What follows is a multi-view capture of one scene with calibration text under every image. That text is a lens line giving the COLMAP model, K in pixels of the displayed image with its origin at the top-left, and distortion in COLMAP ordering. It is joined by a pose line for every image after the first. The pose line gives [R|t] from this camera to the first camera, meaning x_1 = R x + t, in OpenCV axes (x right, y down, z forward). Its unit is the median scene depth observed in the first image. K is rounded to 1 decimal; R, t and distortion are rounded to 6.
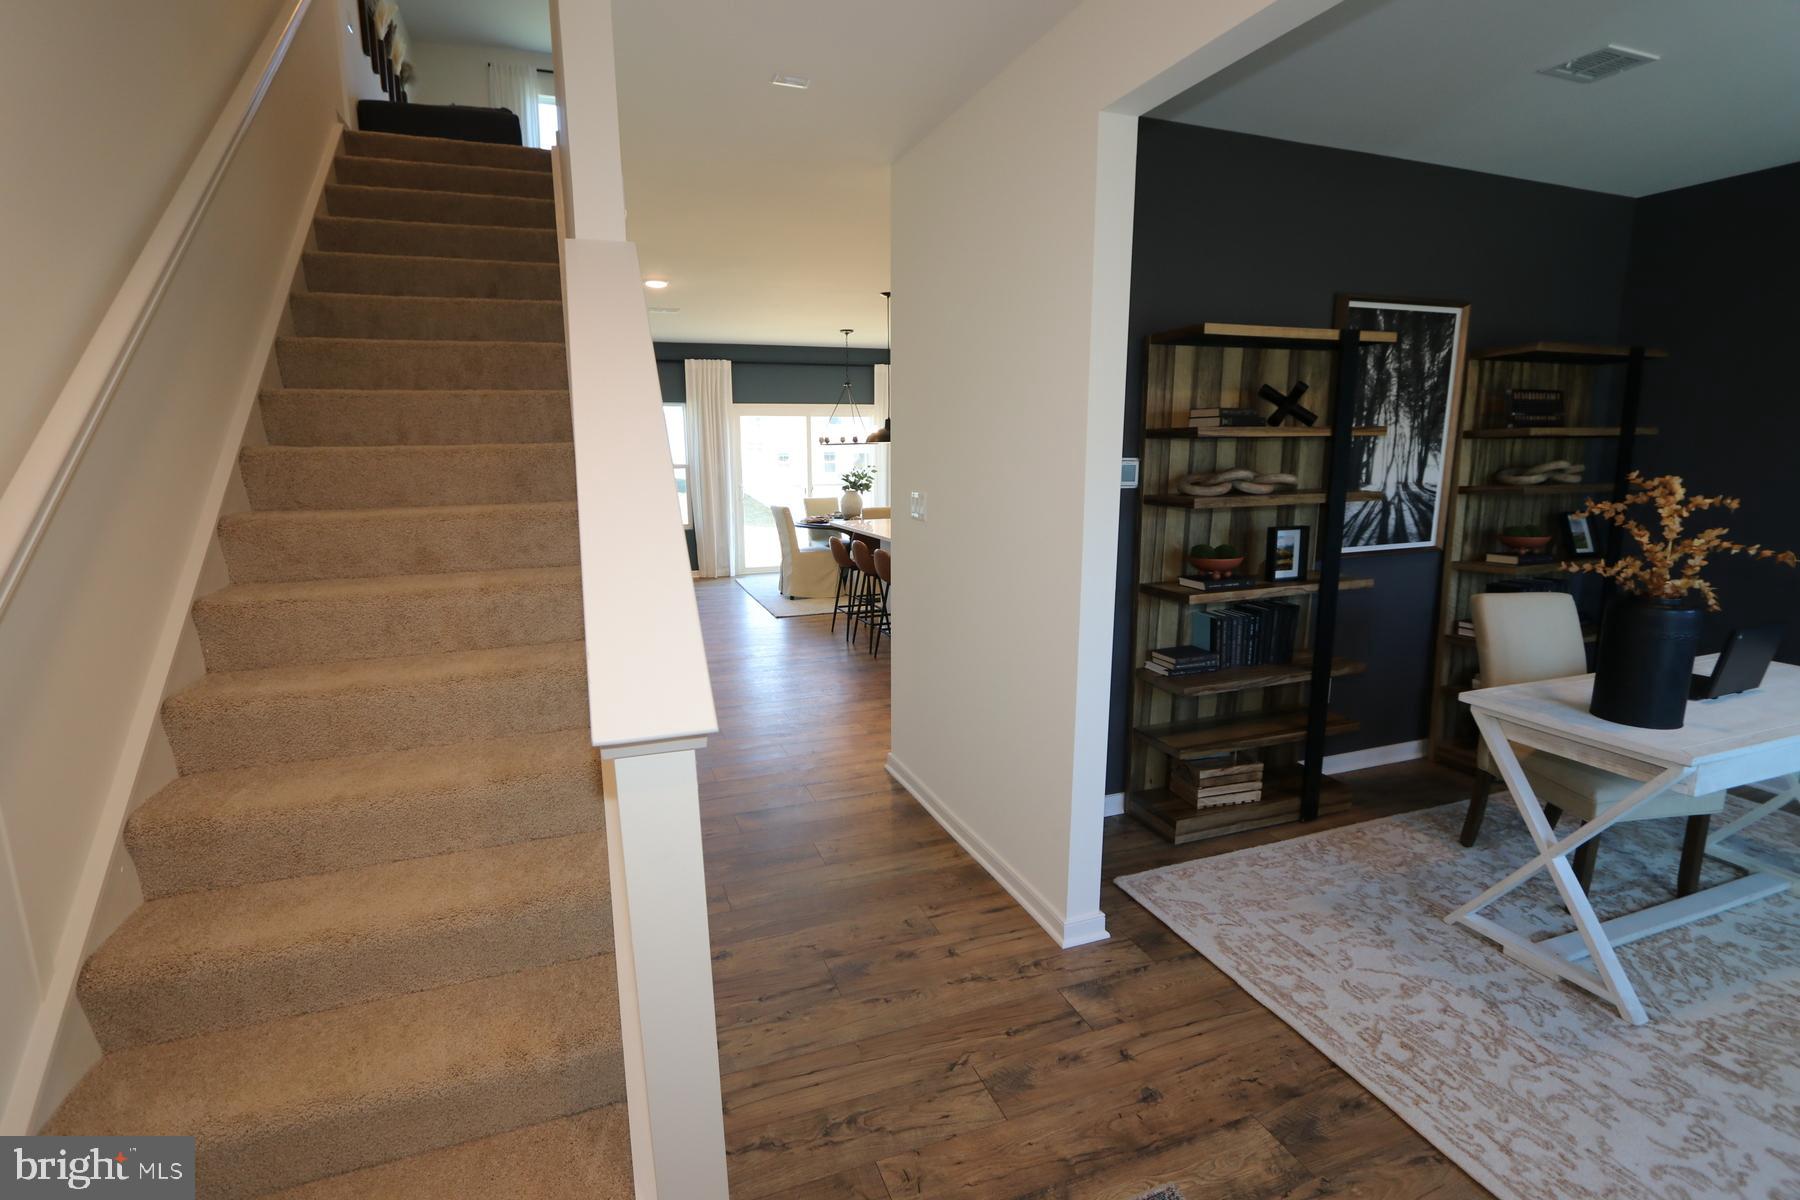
lens RADIAL K [[840.9, 0, 891.7], [0, 840.9, 603.2], [0, 0, 1]] dist [-0.010266, 0.000216]
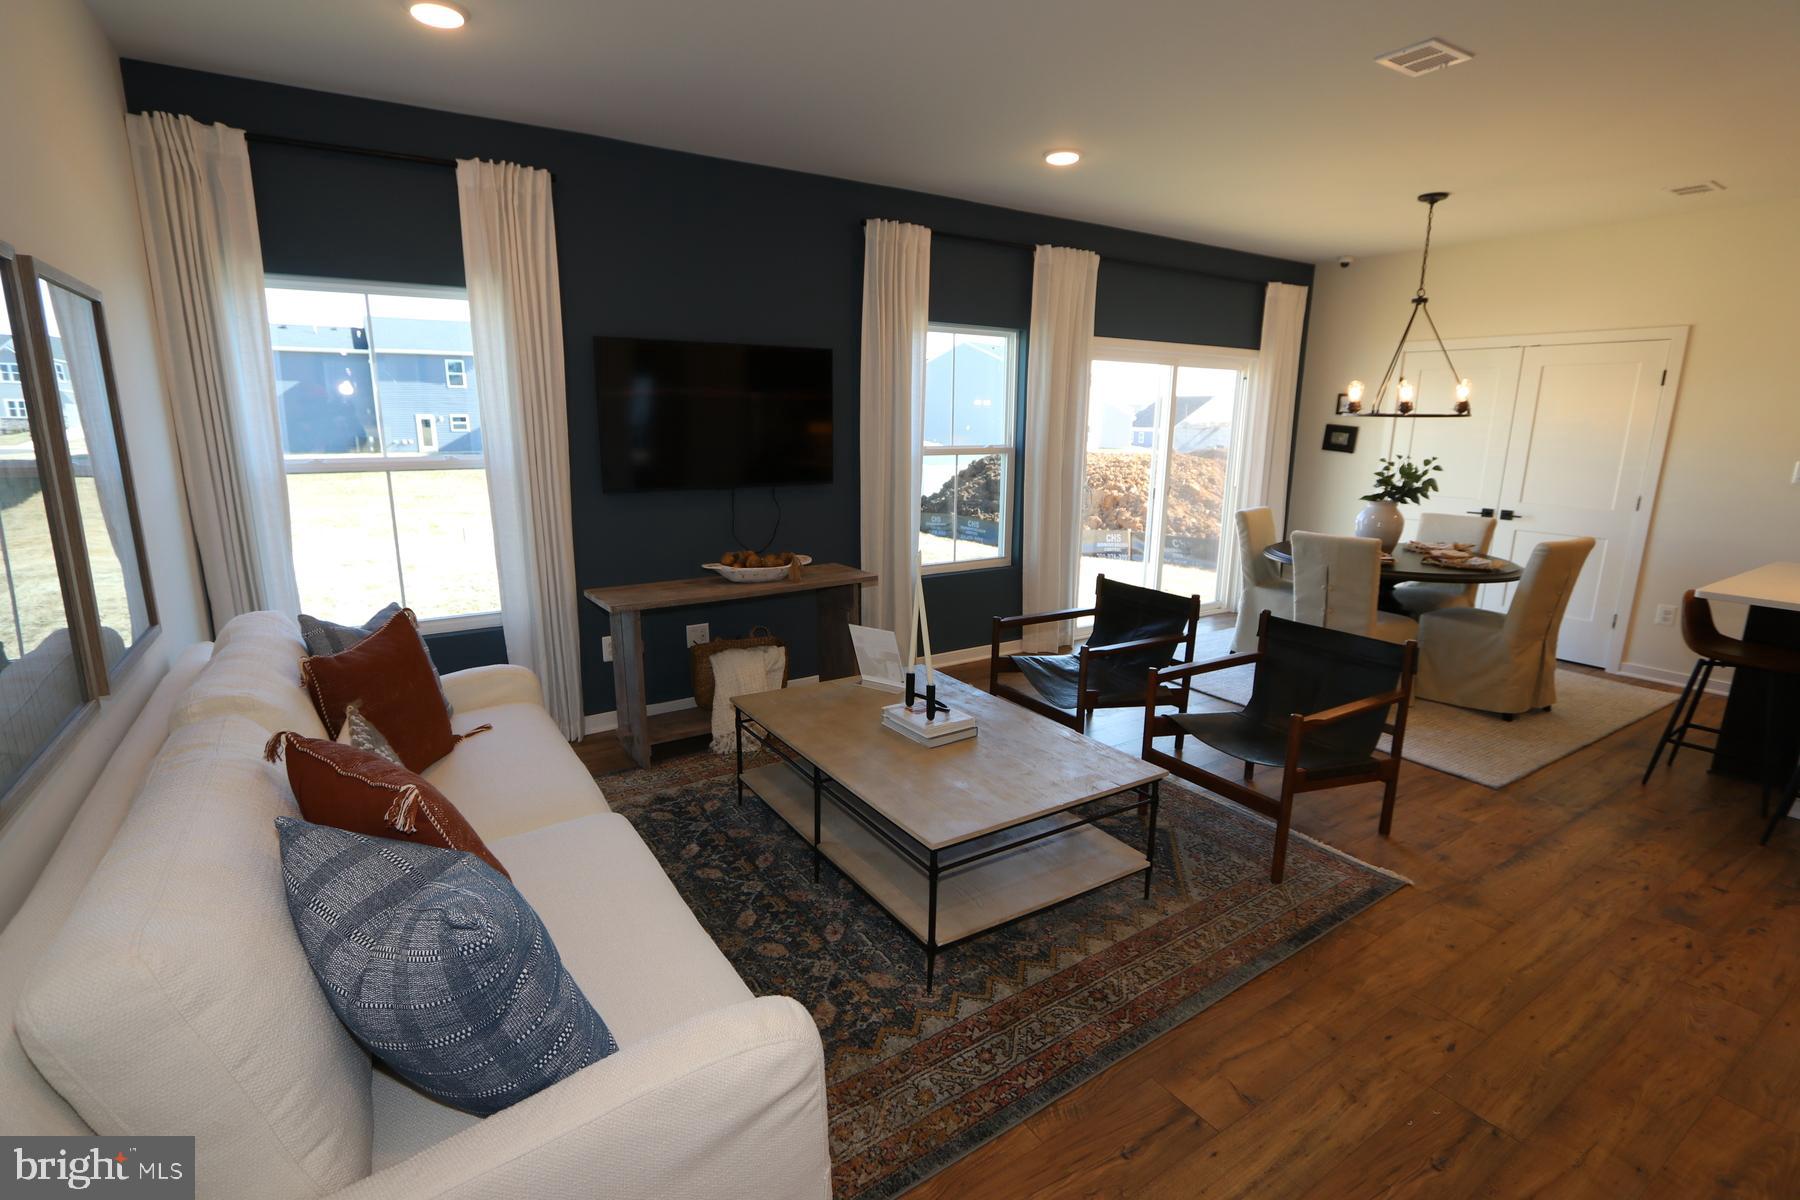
lens RADIAL K [[840.9, 0, 896.6], [0, 840.9, 597.2], [0, 0, 1]] dist [-0.010266, 0.000216]
pose [[0.973591, -0.030301, 0.226279, -0.438531], [0.025998, 0.999420, 0.021975, -0.085679], [-0.226813, -0.015512, 0.973815, 0.499849]]
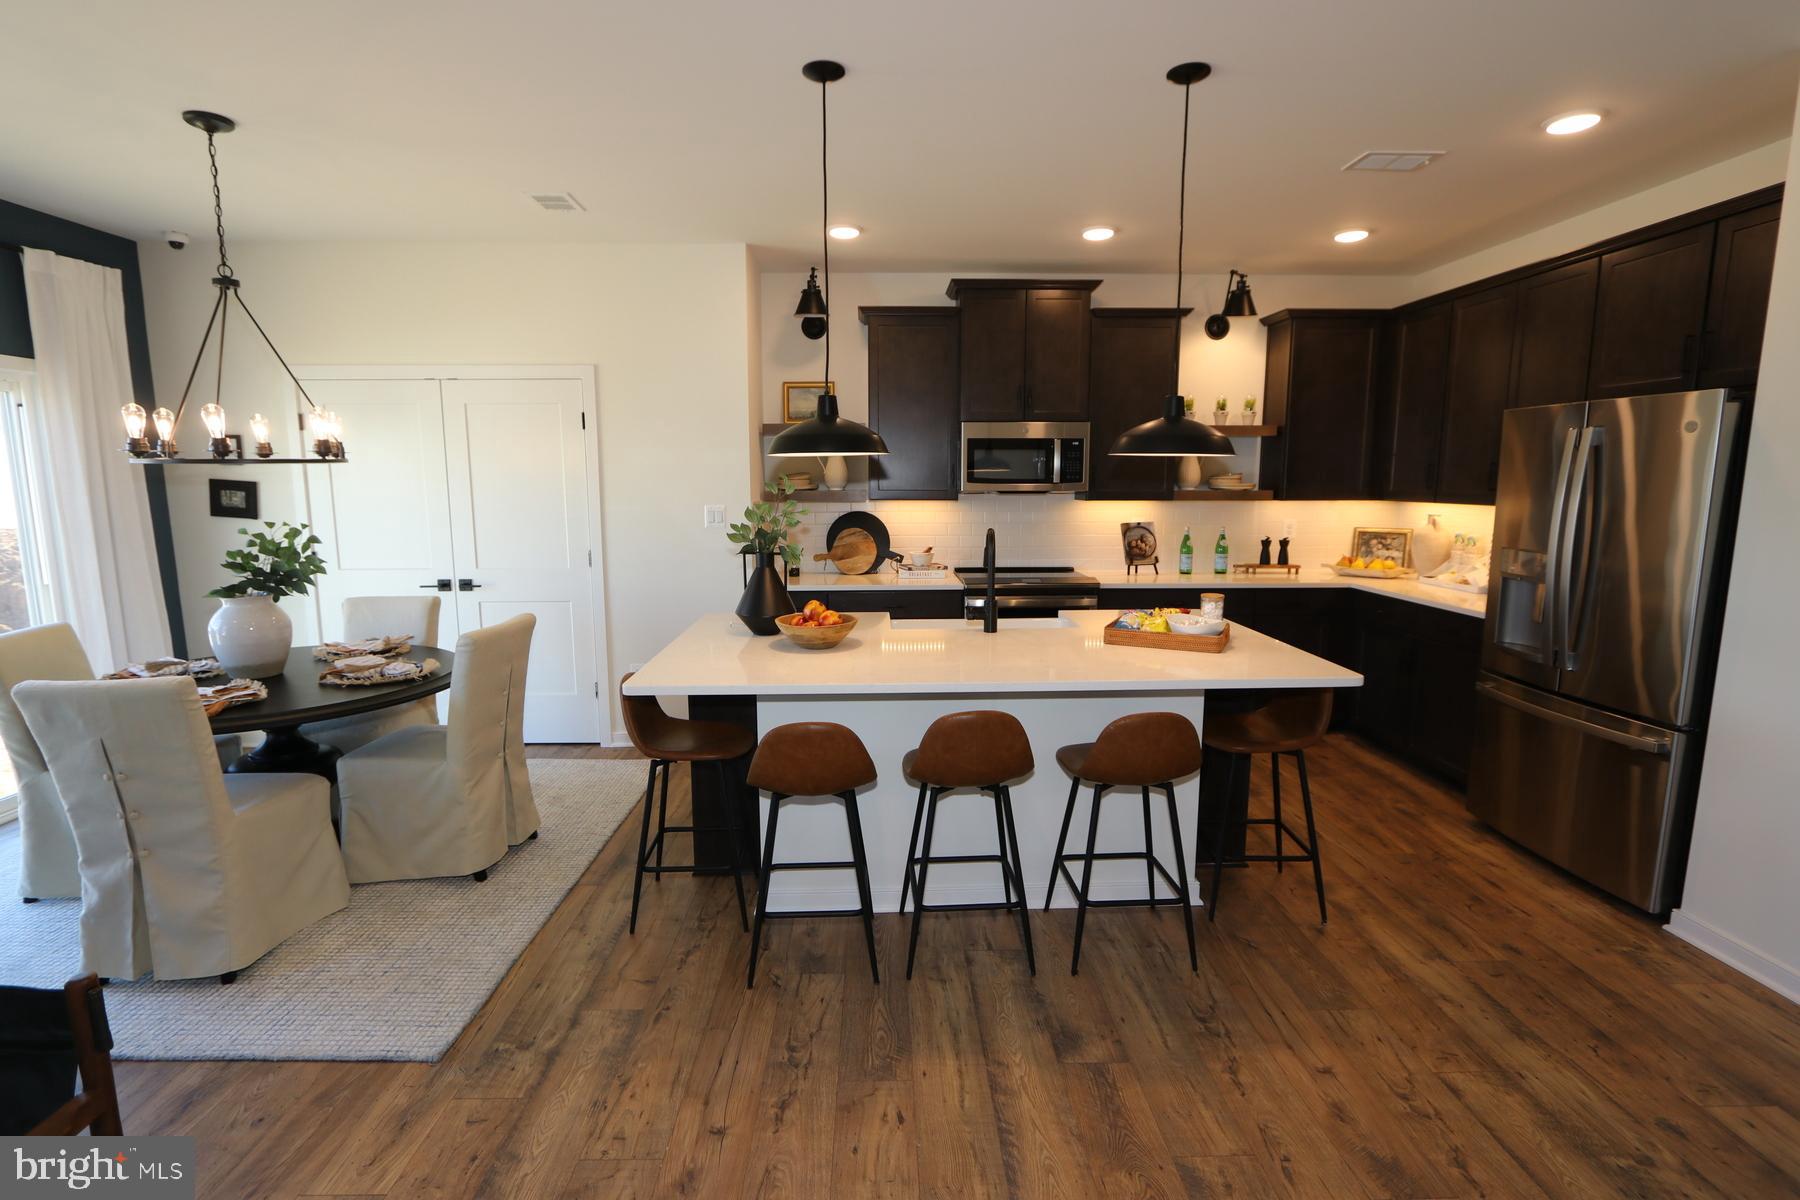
lens RADIAL K [[840.9, 0, 902.0], [0, 840.9, 599.2], [0, 0, 1]] dist [-0.010266, 0.000216]
pose [[0.314174, -0.130514, 0.940351, -0.264887], [0.182537, 0.980328, 0.075076, -0.101284], [-0.931652, 0.148062, 0.331818, 0.584013]]
